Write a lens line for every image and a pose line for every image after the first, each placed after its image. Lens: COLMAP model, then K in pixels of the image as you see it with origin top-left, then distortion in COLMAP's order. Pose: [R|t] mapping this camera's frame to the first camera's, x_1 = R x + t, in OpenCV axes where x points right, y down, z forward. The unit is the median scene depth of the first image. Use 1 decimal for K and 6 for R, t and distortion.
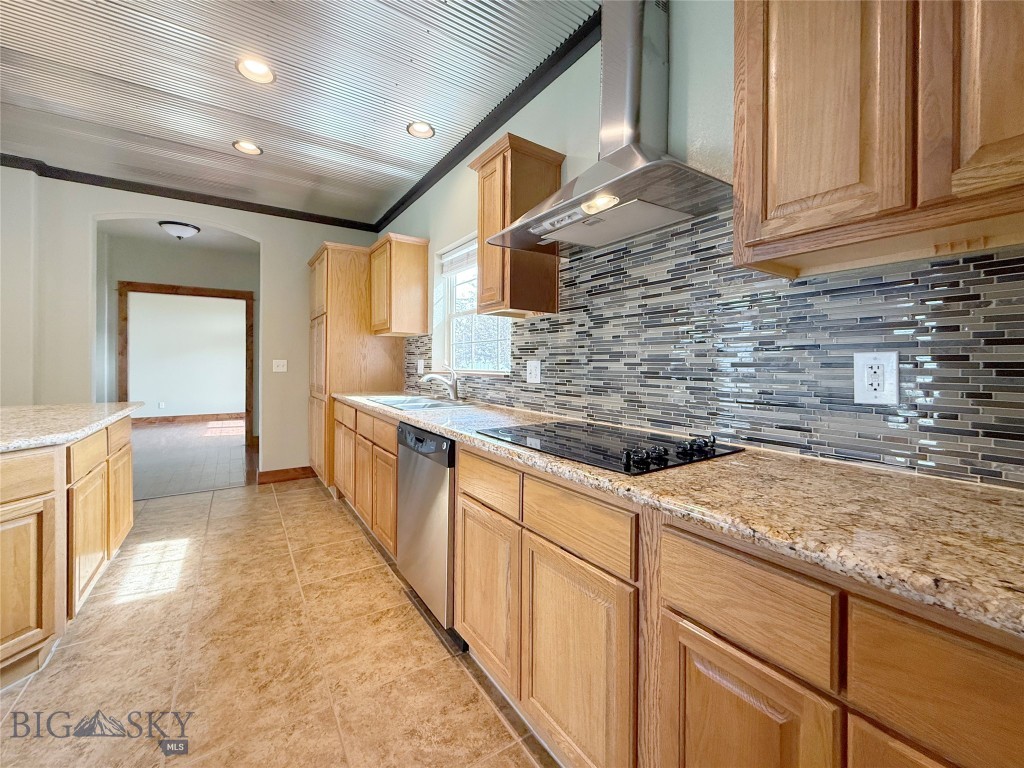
lens RADIAL K [[418.7, 0, 510.0], [0, 418.7, 365.3], [0, 0, 1]] dist [0.000599, 0.000505]
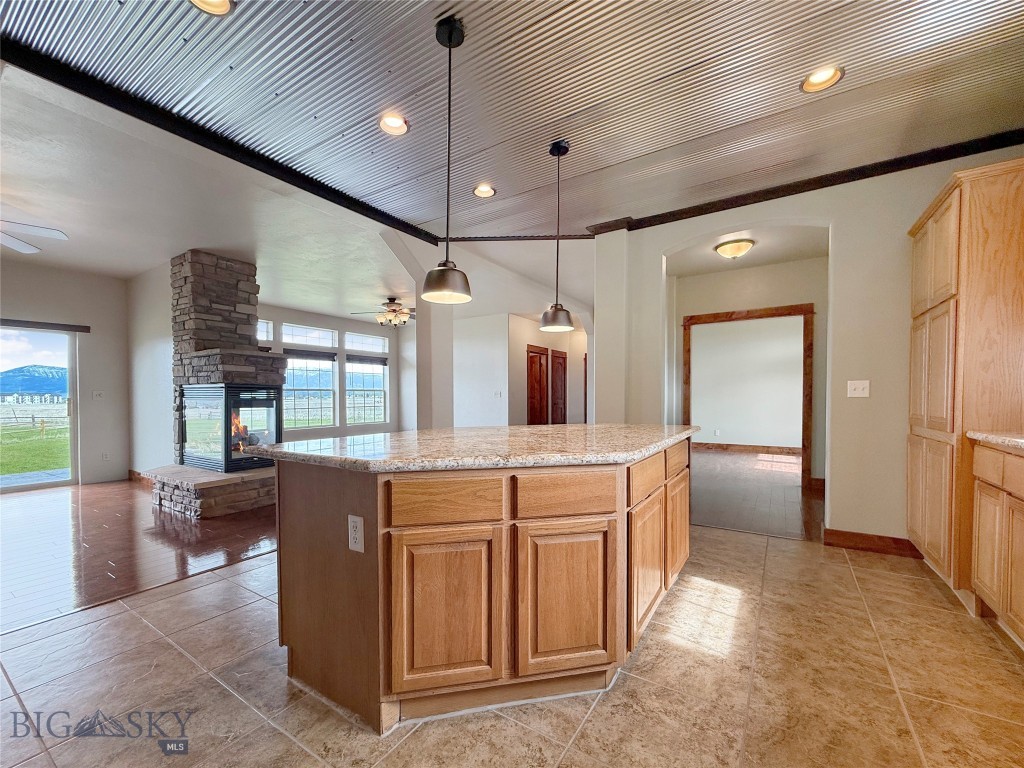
lens RADIAL K [[421.6, 0, 504.3], [0, 421.6, 408.4], [0, 0, 1]] dist [0.000993, -0.000034]
pose [[0.396608, 0.017906, -0.917813, -0.216856], [0.003130, 0.999778, 0.020857, 0.030584], [0.917983, -0.011145, 0.396464, 0.268244]]
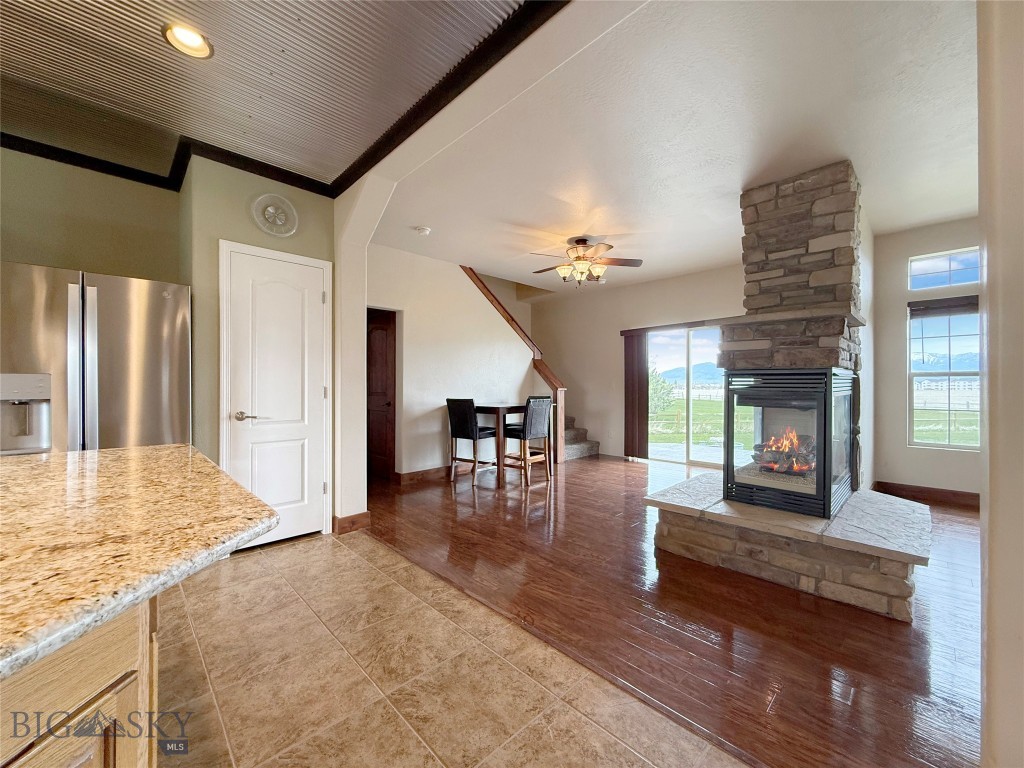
lens RADIAL K [[408.1, 0, 512.0], [0, 408.1, 384.0], [0, 0, 1]] dist [-0.000449, -0.000198]
pose [[-0.983014, -0.003711, -0.183496, -1.471464], [-0.004033, 0.999991, 0.001385, 0.002008], [0.183489, 0.002101, -0.983020, 0.935344]]
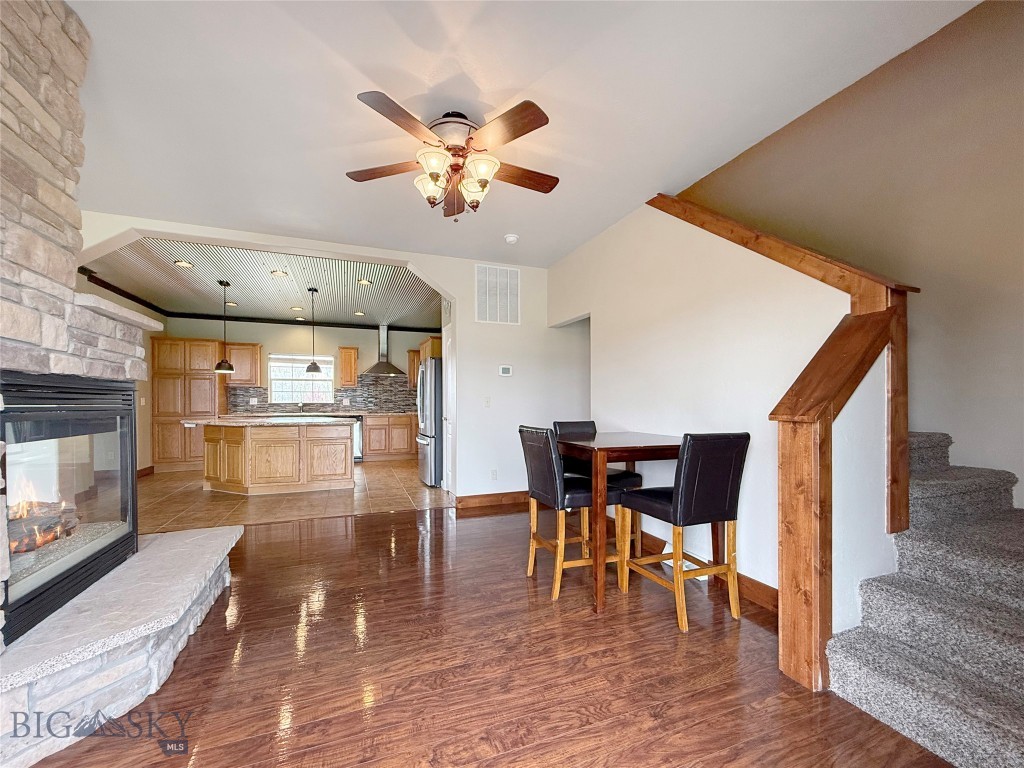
lens RADIAL K [[415.9, 0, 504.5], [0, 415.9, 400.9], [0, 0, 1]] dist [-0.000584, -0.000034]
pose [[0.220303, -0.005305, 0.975417, -2.997546], [0.005357, 0.999977, 0.004229, -0.002236], [-0.975417, 0.004294, 0.220326, -1.103001]]
